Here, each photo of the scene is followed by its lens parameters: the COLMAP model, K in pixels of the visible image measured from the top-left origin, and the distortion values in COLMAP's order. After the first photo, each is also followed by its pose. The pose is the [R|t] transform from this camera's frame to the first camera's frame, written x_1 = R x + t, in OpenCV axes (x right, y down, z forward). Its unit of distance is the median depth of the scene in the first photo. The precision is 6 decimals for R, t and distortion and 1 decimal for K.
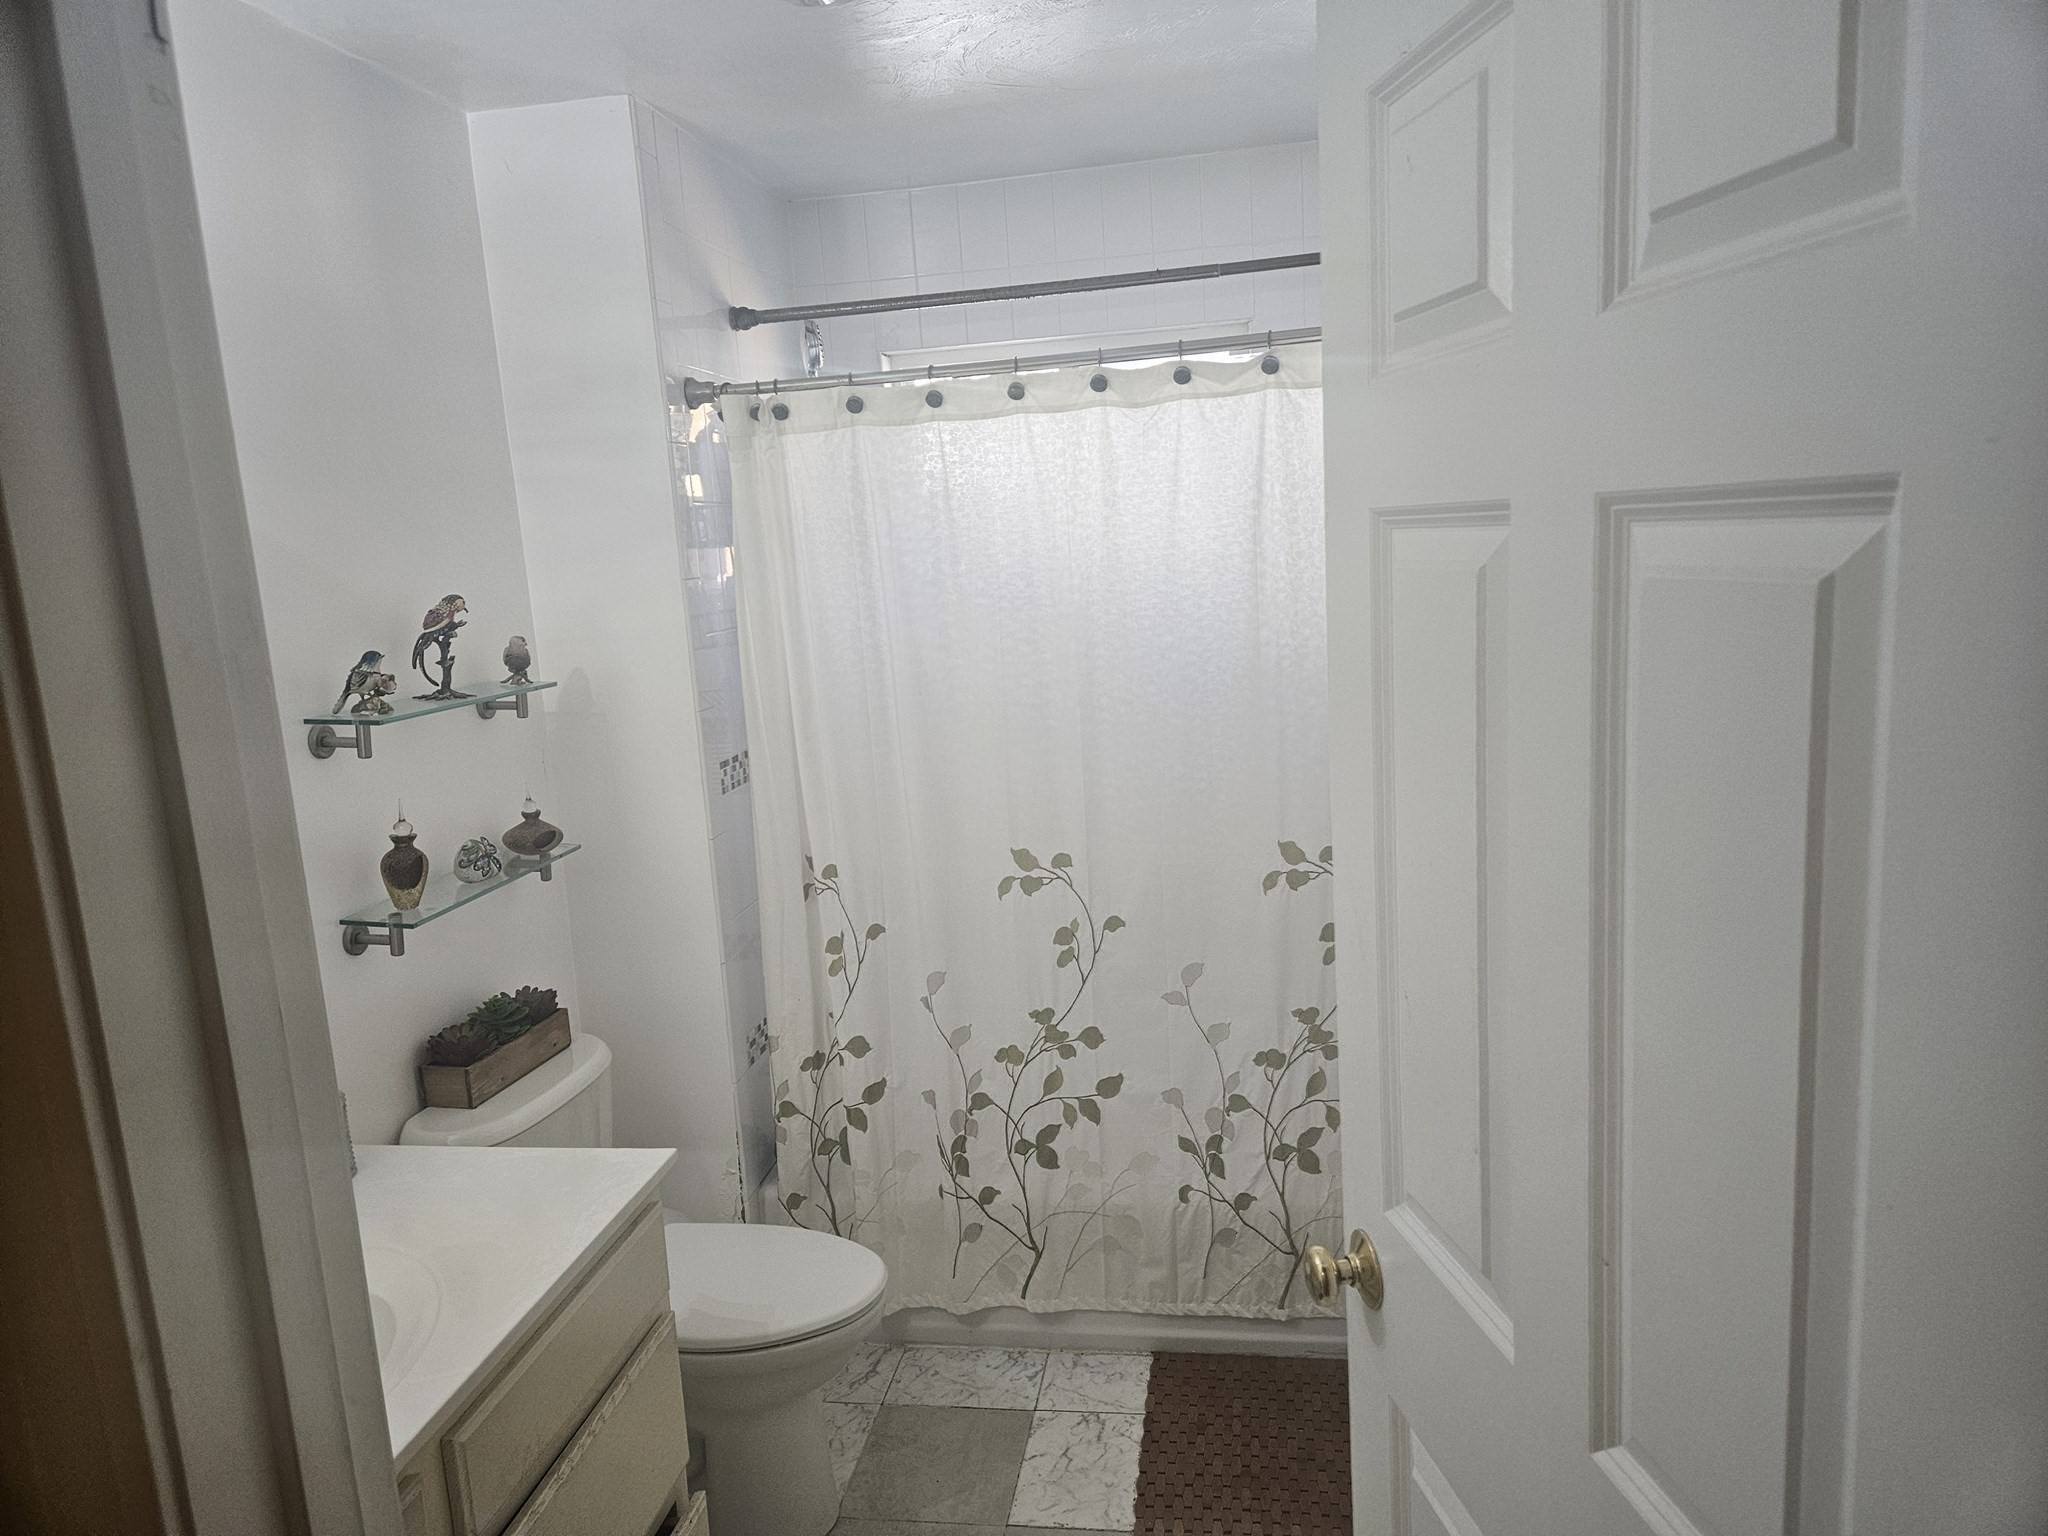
lens RADIAL K [[1388.5, 0, 1011.3], [0, 1388.5, 769.2], [0, 0, 1]] dist [0.087616, -0.074950]
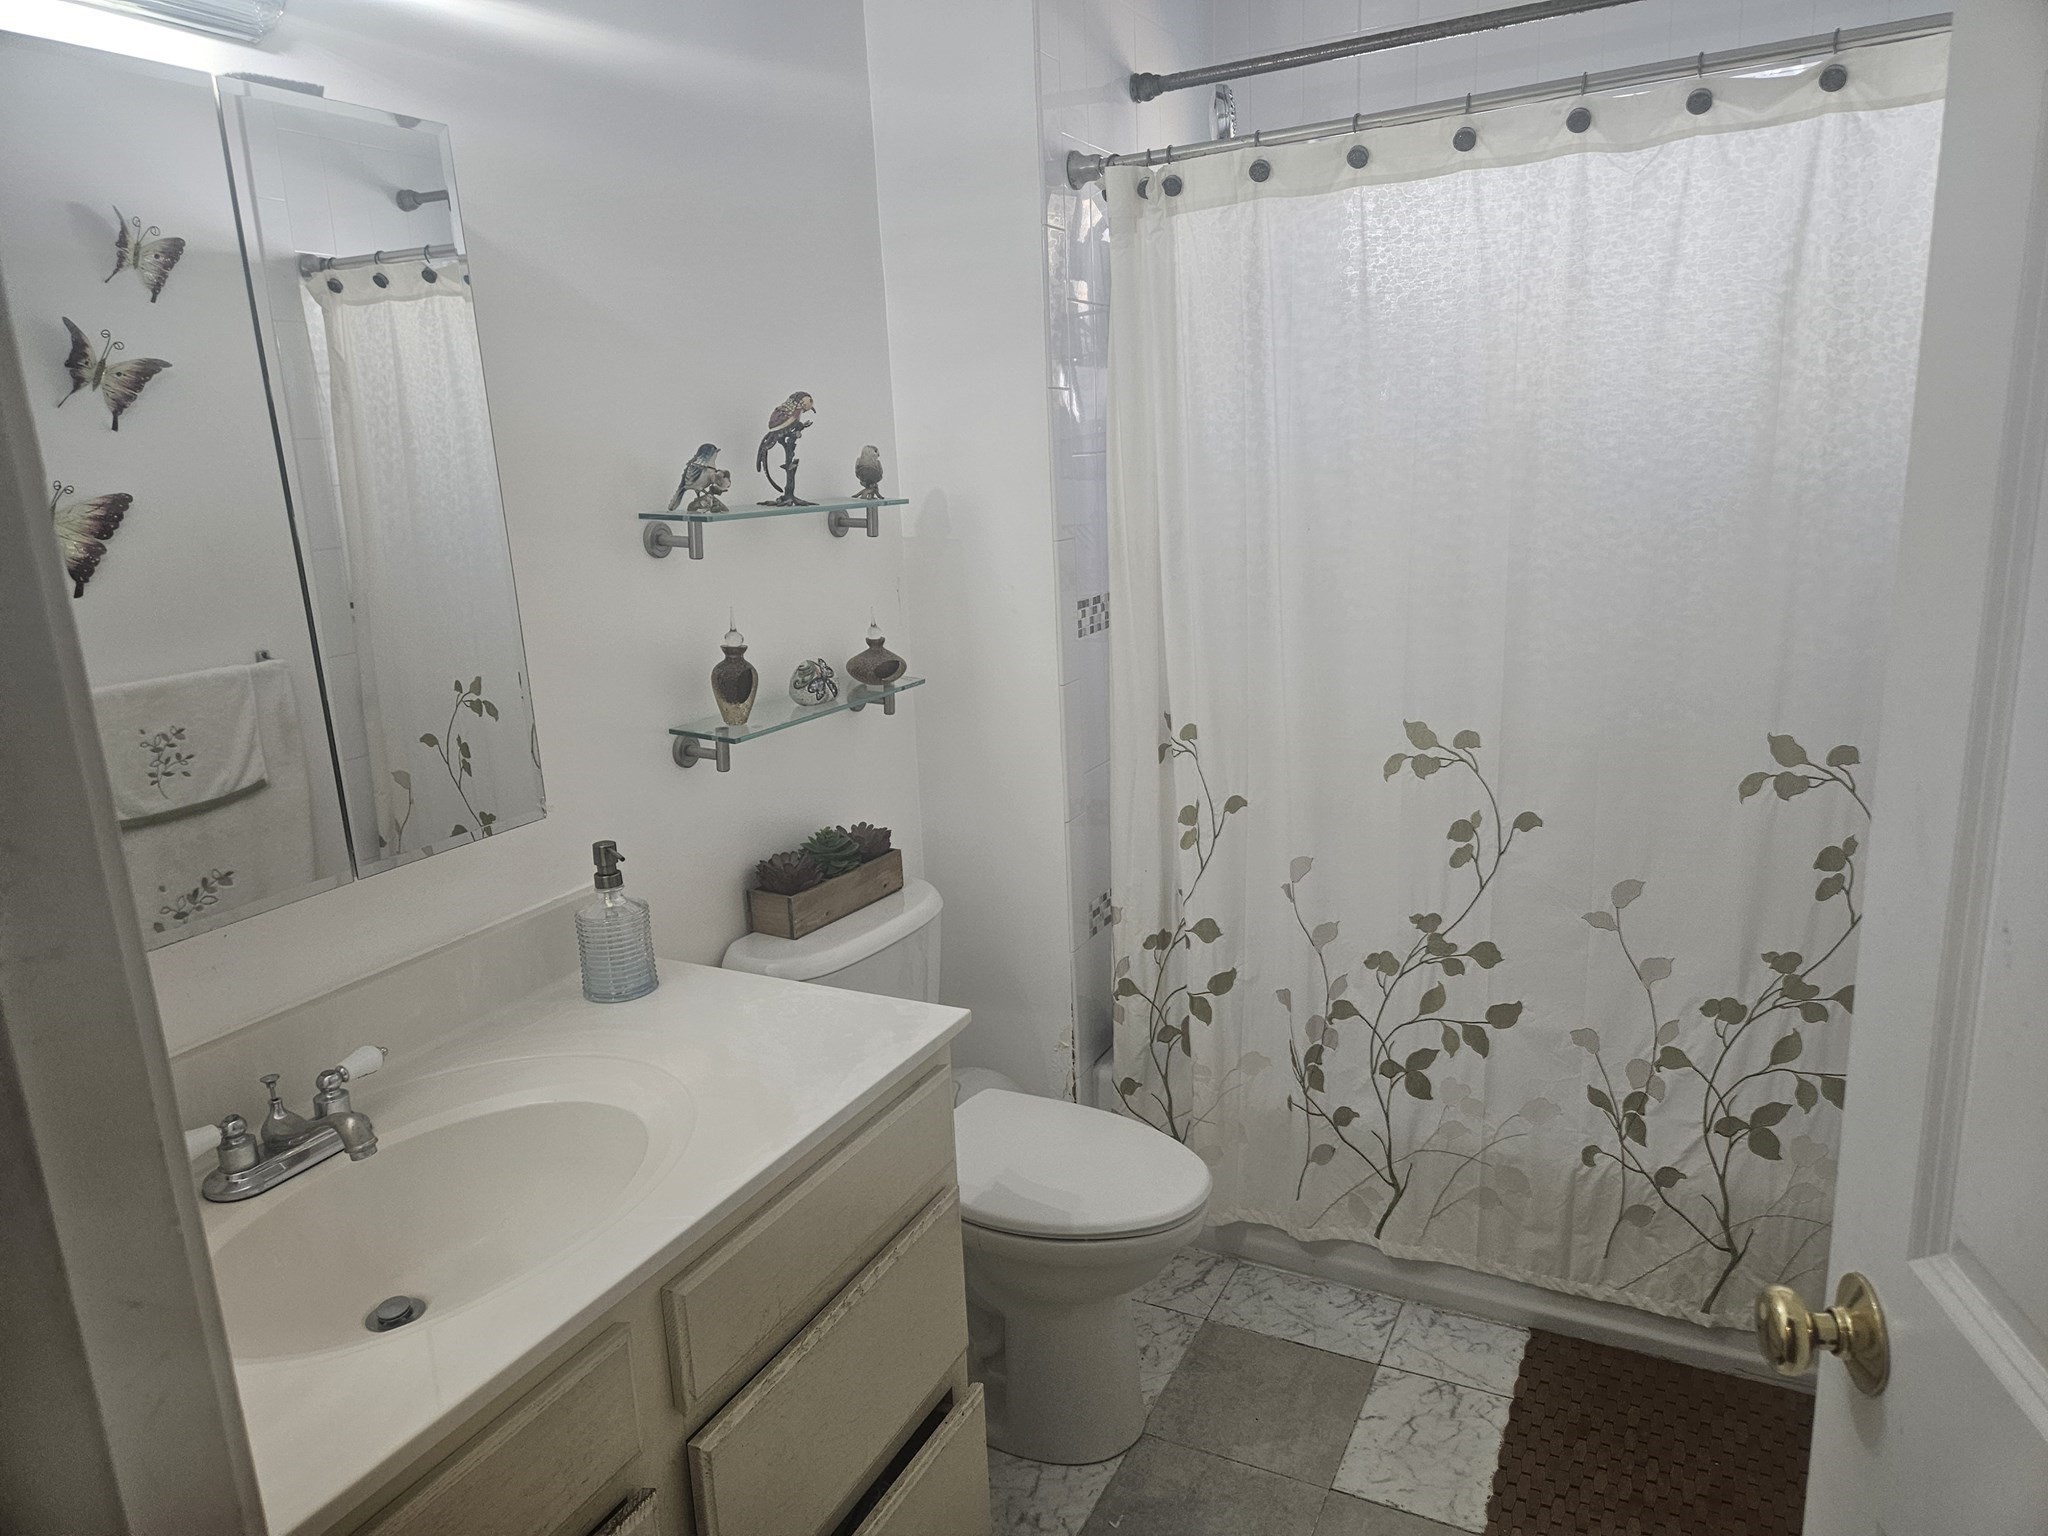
lens RADIAL K [[1388.5, 0, 1011.3], [0, 1388.5, 769.2], [0, 0, 1]] dist [0.087616, -0.074950]
pose [[0.953297, 0.088501, -0.288778, 0.020914], [-0.065983, 0.994036, 0.086823, 0.030494], [0.294740, -0.063713, 0.953451, 0.133262]]
